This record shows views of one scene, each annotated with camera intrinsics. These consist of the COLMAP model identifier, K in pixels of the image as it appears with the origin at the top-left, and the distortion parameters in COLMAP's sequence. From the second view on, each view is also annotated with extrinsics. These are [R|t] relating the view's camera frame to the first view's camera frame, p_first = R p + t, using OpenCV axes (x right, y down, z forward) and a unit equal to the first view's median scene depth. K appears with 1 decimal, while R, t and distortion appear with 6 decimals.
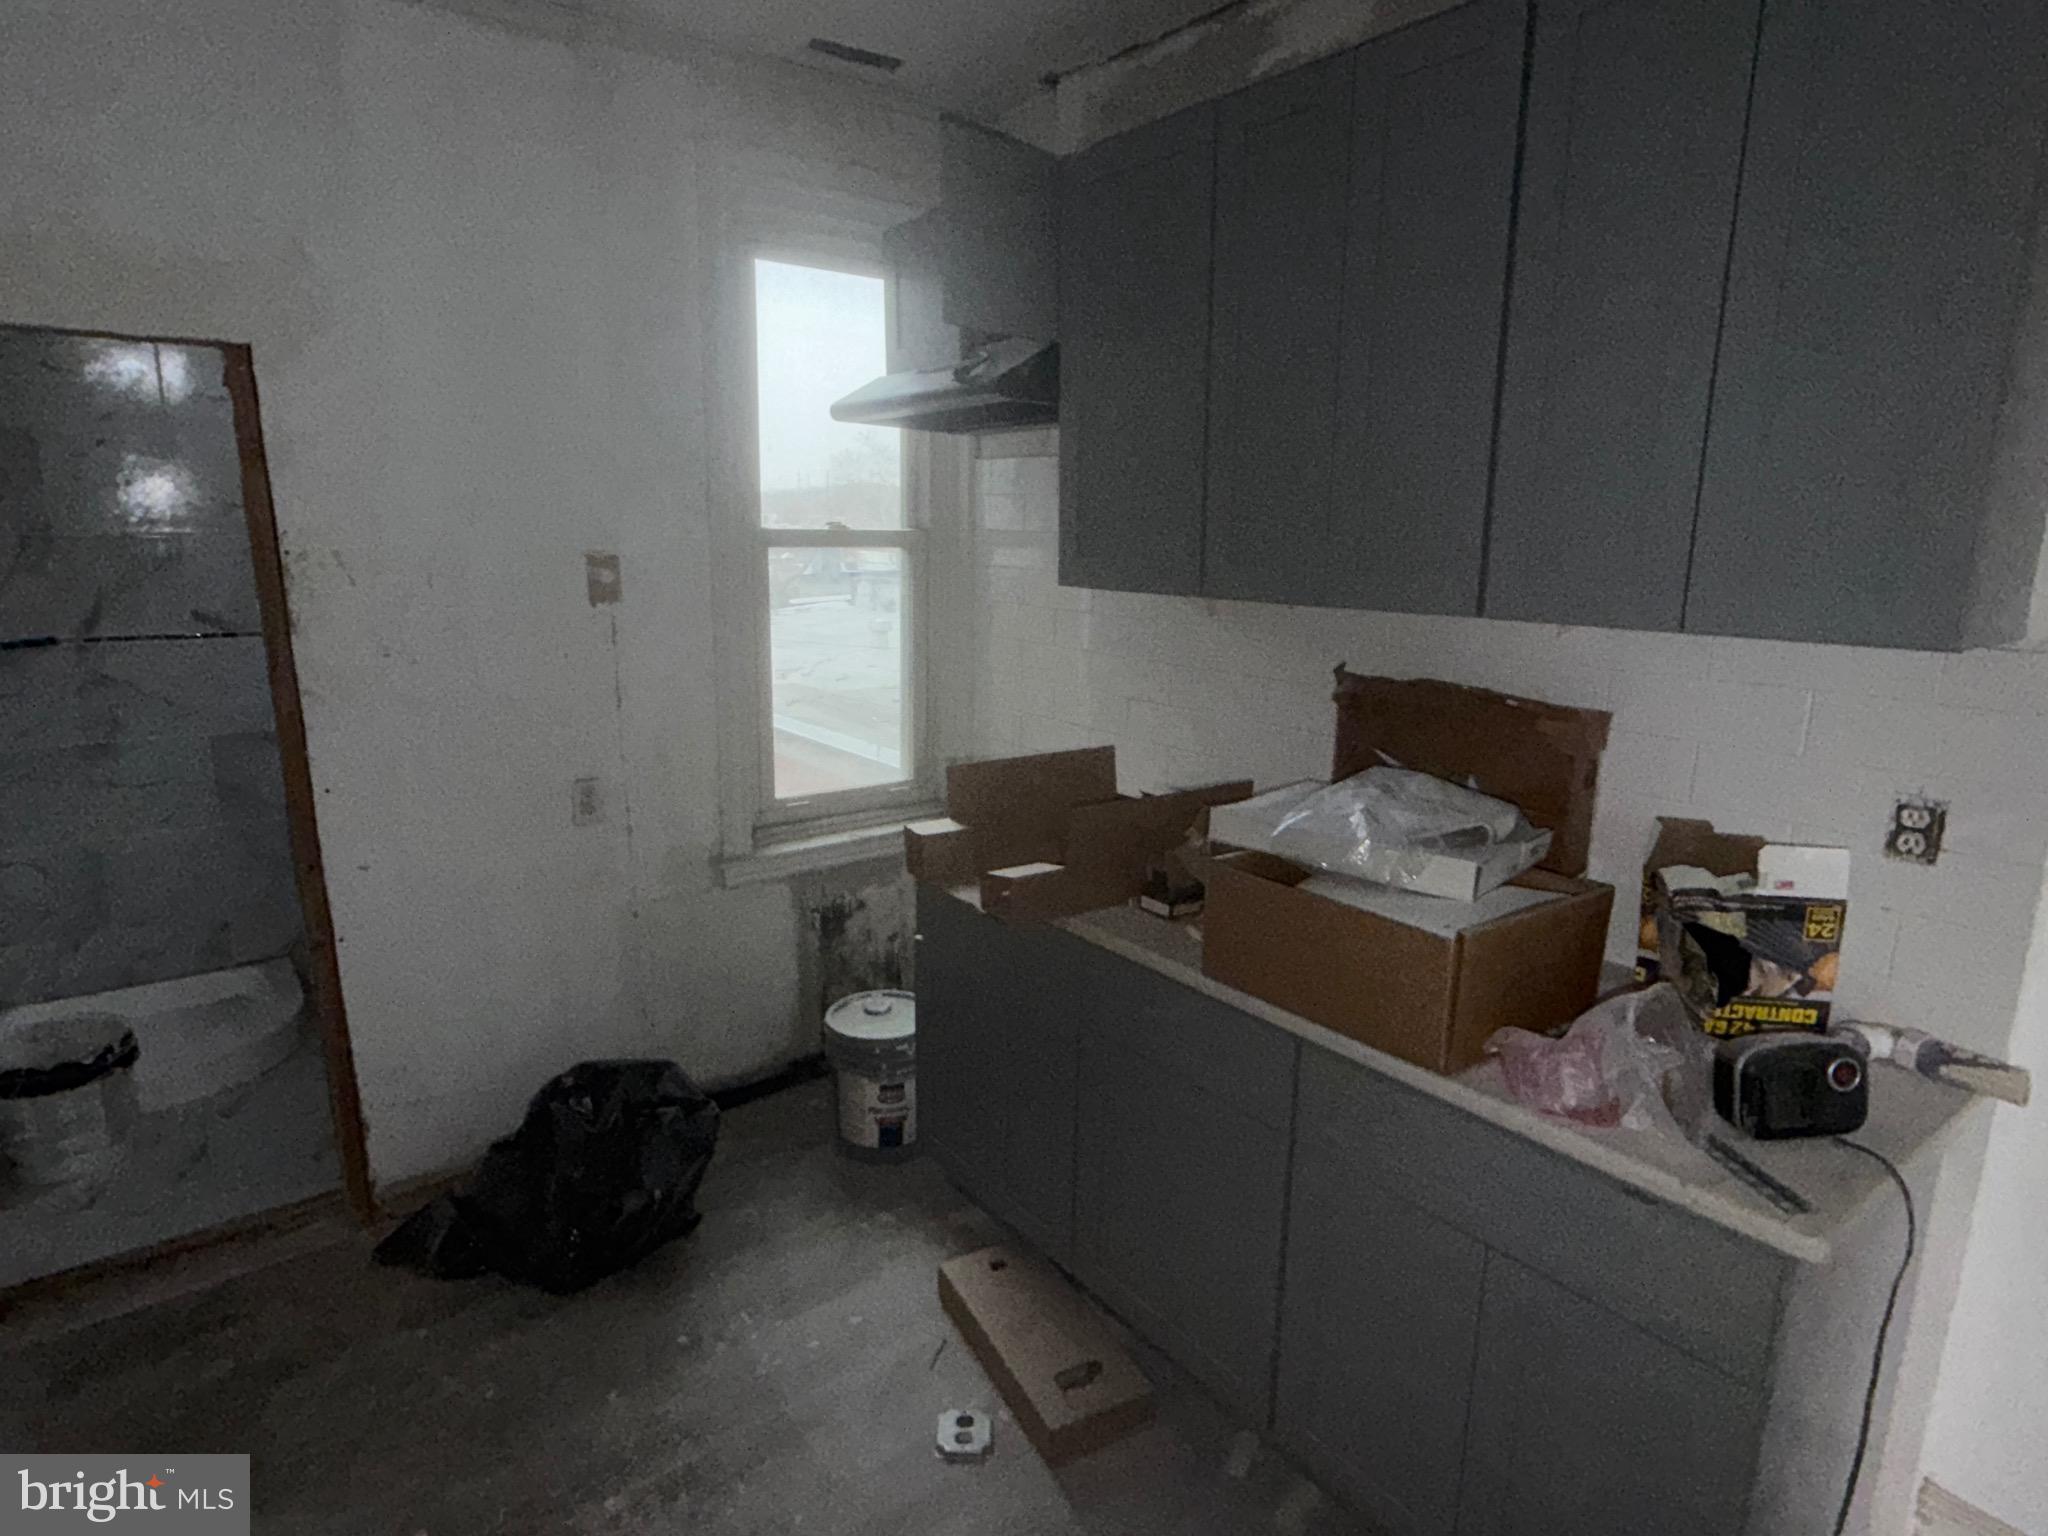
lens RADIAL K [[1141.1, 0, 1024.0], [0, 1141.1, 768.0], [0, 0, 1]] dist [0.001878, 0.001162]
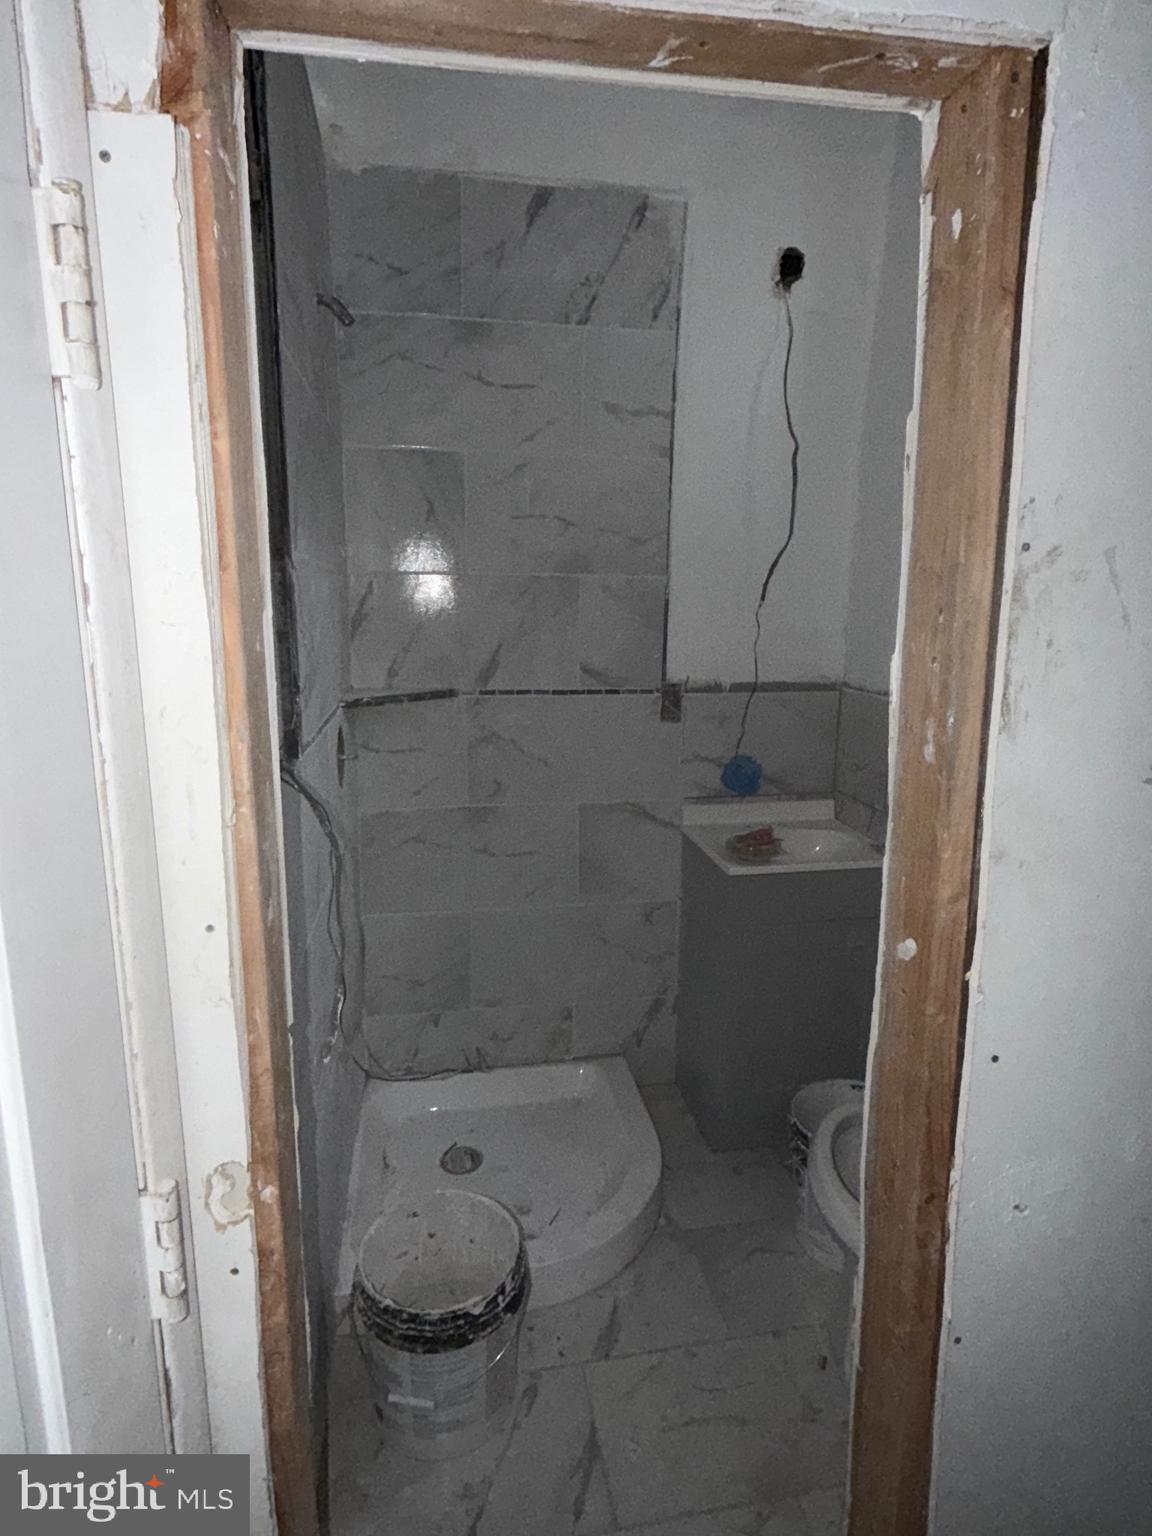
lens RADIAL K [[855.8, 0, 576.0], [0, 855.8, 768.0], [0, 0, 1]] dist [0.001878, 0.001162]
pose [[0.880345, 0.064186, -0.469972, -0.420166], [-0.086575, 0.995902, -0.026157, -0.040019], [0.466367, 0.063715, 0.882294, 0.427089]]
